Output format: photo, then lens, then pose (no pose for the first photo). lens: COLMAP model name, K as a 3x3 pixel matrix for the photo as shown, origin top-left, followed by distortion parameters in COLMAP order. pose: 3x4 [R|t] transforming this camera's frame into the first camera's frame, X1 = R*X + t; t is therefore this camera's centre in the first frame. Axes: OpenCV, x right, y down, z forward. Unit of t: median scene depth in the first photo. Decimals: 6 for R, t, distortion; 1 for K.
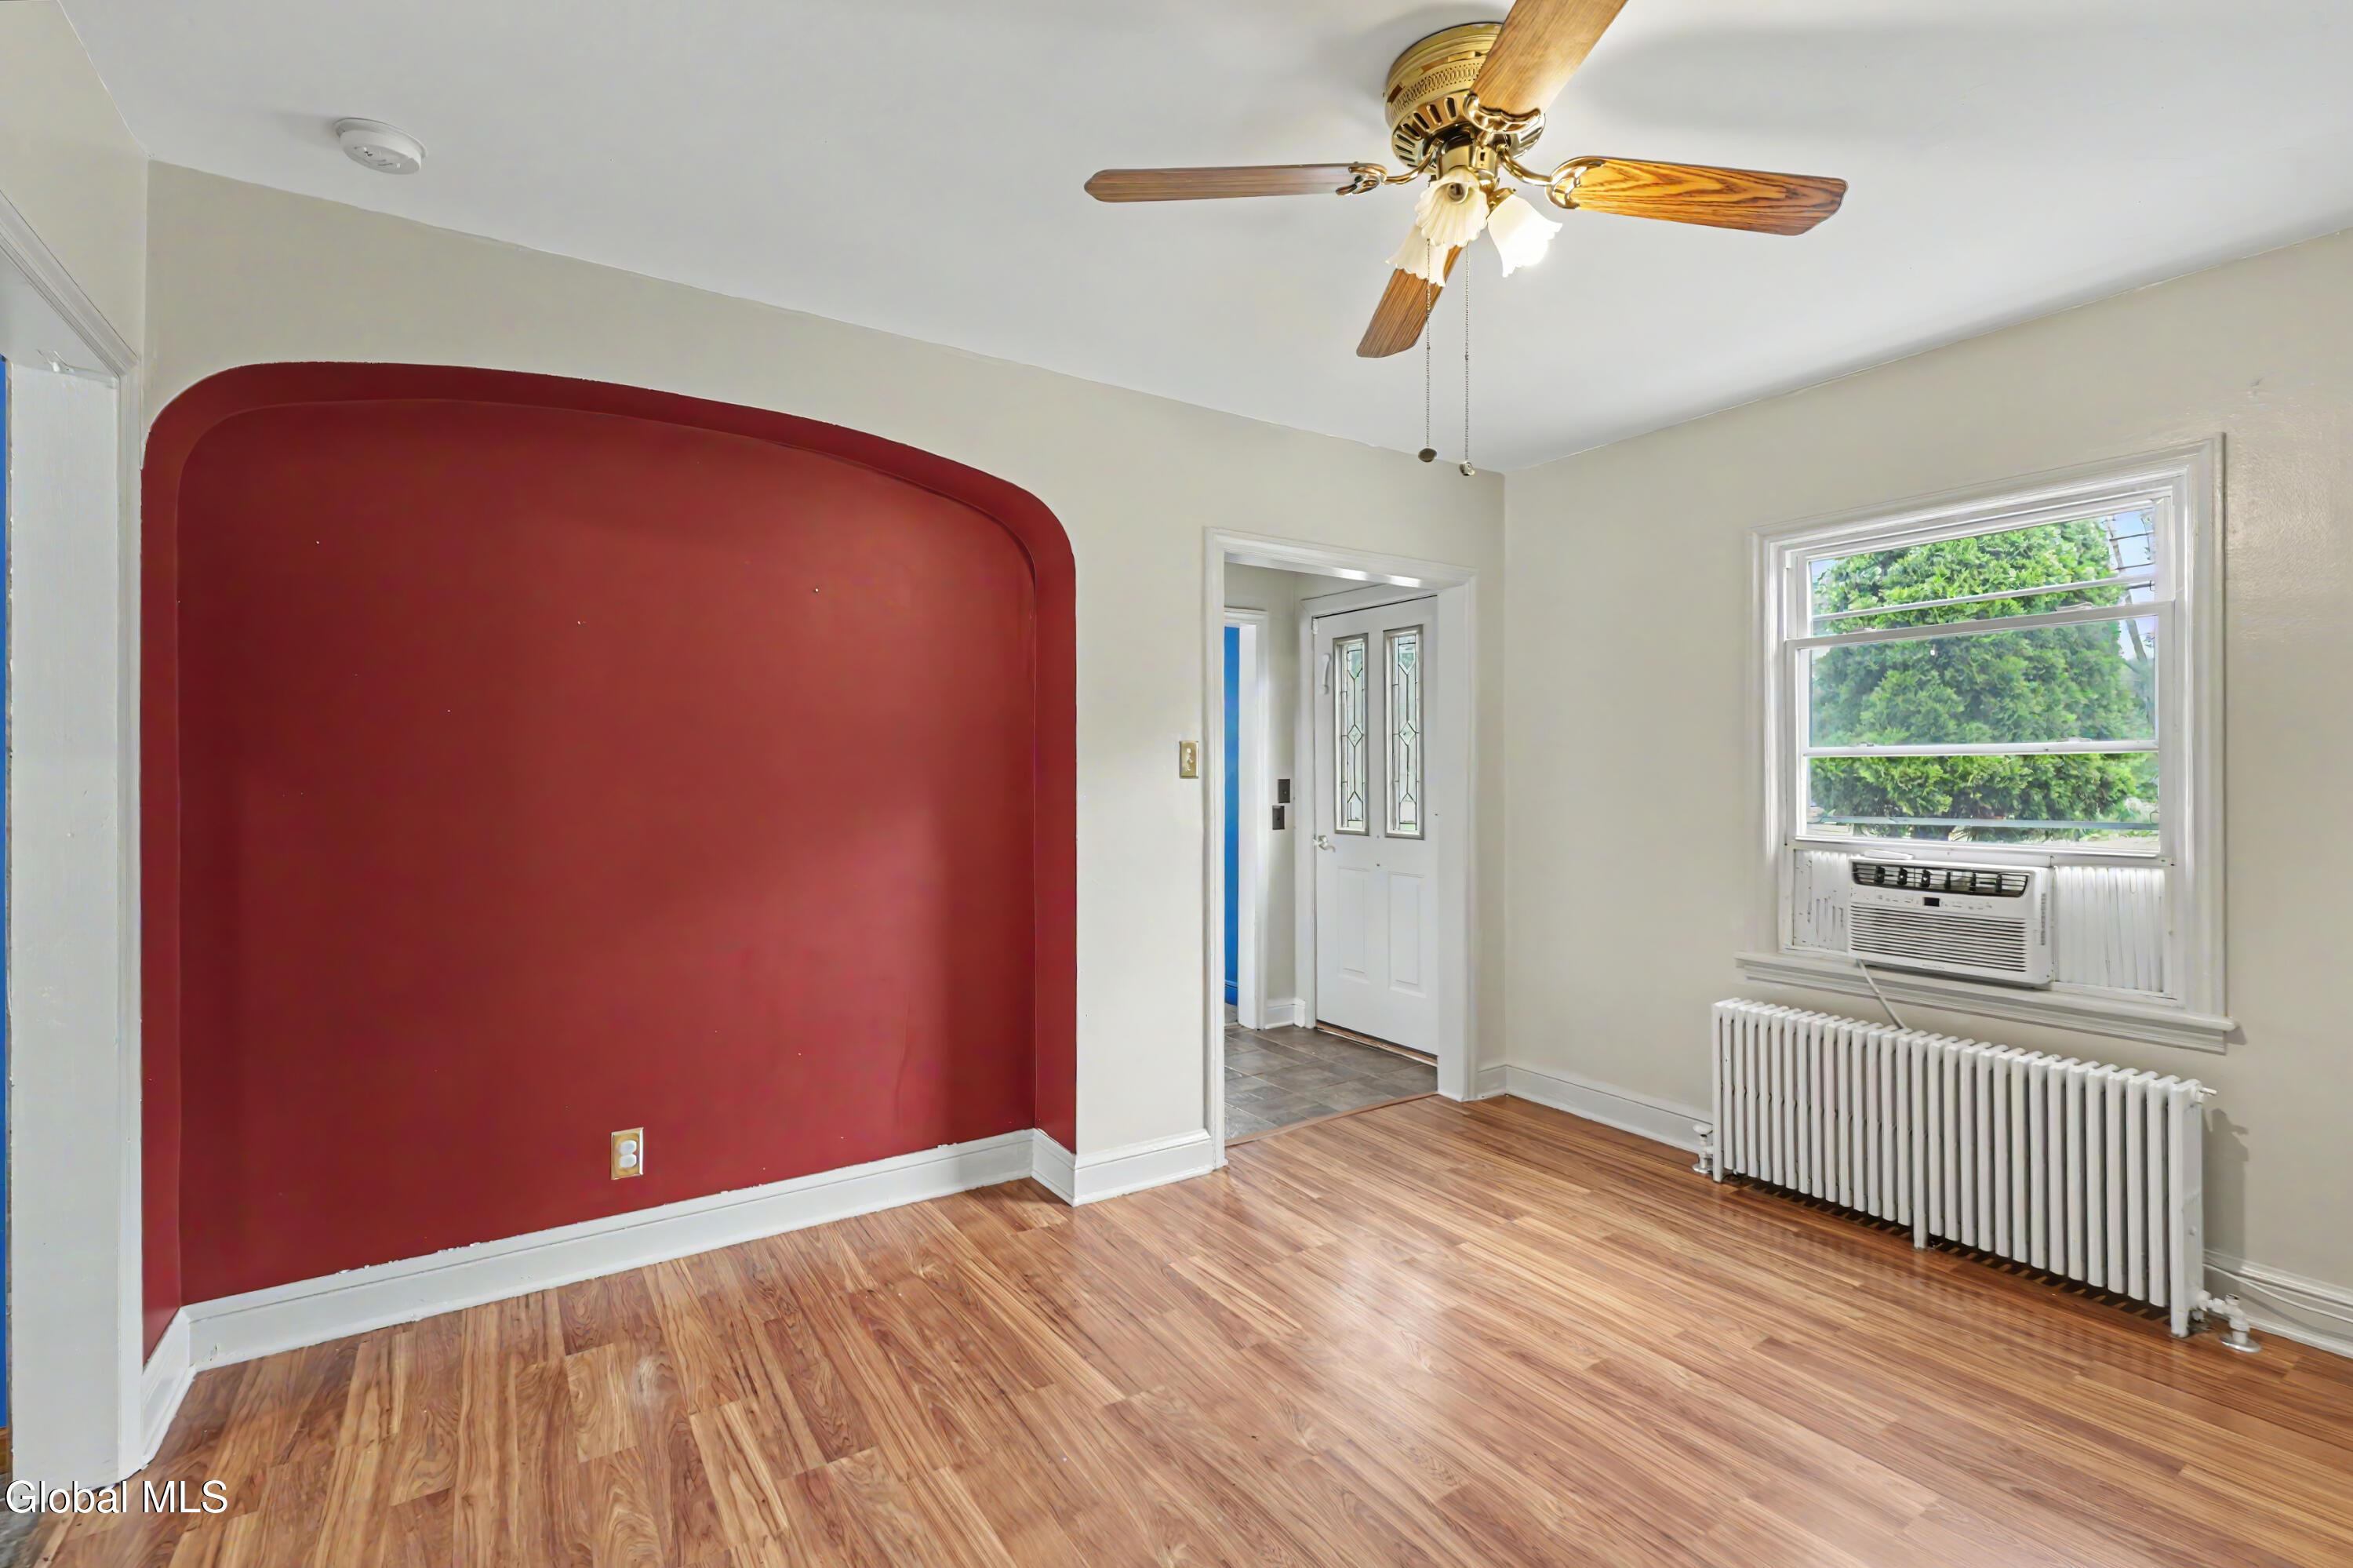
lens RADIAL K [[1067.8, 0, 1177.7], [0, 1067.8, 775.2], [0, 0, 1]] dist [-0.001571, -0.000240]
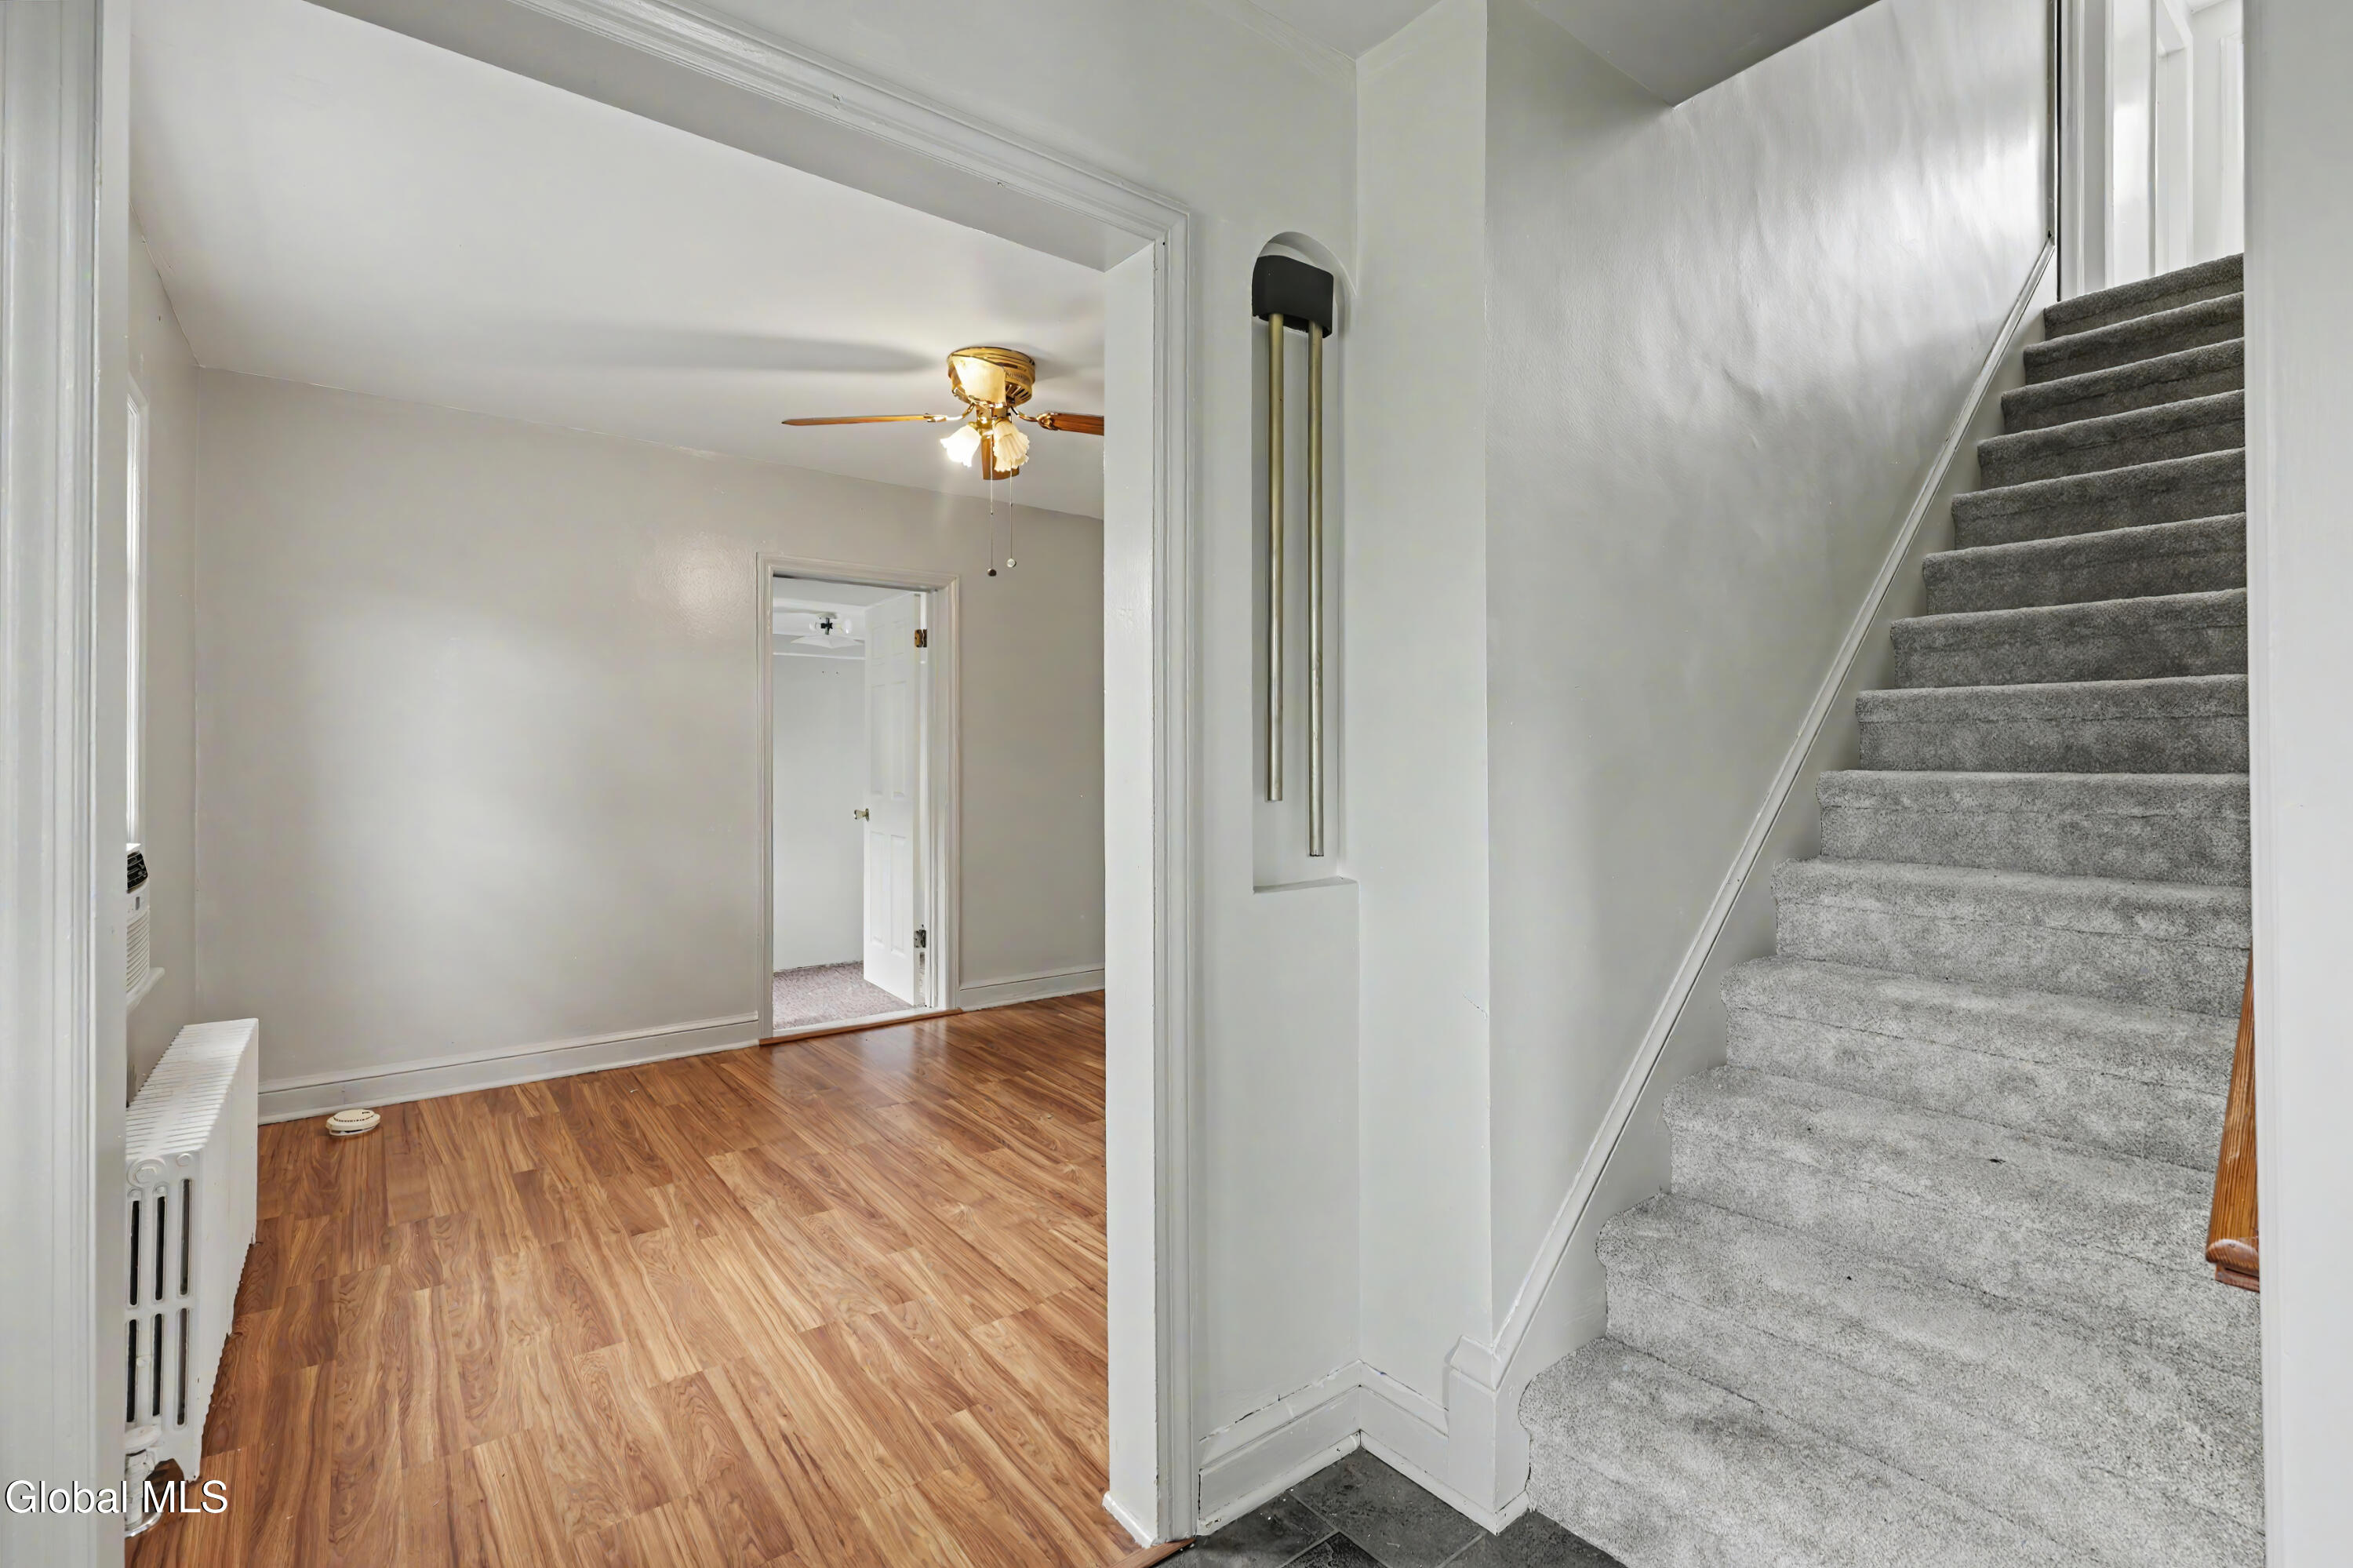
lens RADIAL K [[1067.8, 0, 1177.5], [0, 1067.8, 761.3], [0, 0, 1]] dist [-0.001571, -0.000240]
pose [[-0.996866, 0.002798, -0.079060, 0.062883], [0.002478, 0.999988, 0.004143, 0.021637], [0.079070, 0.003934, -0.996861, 1.880947]]
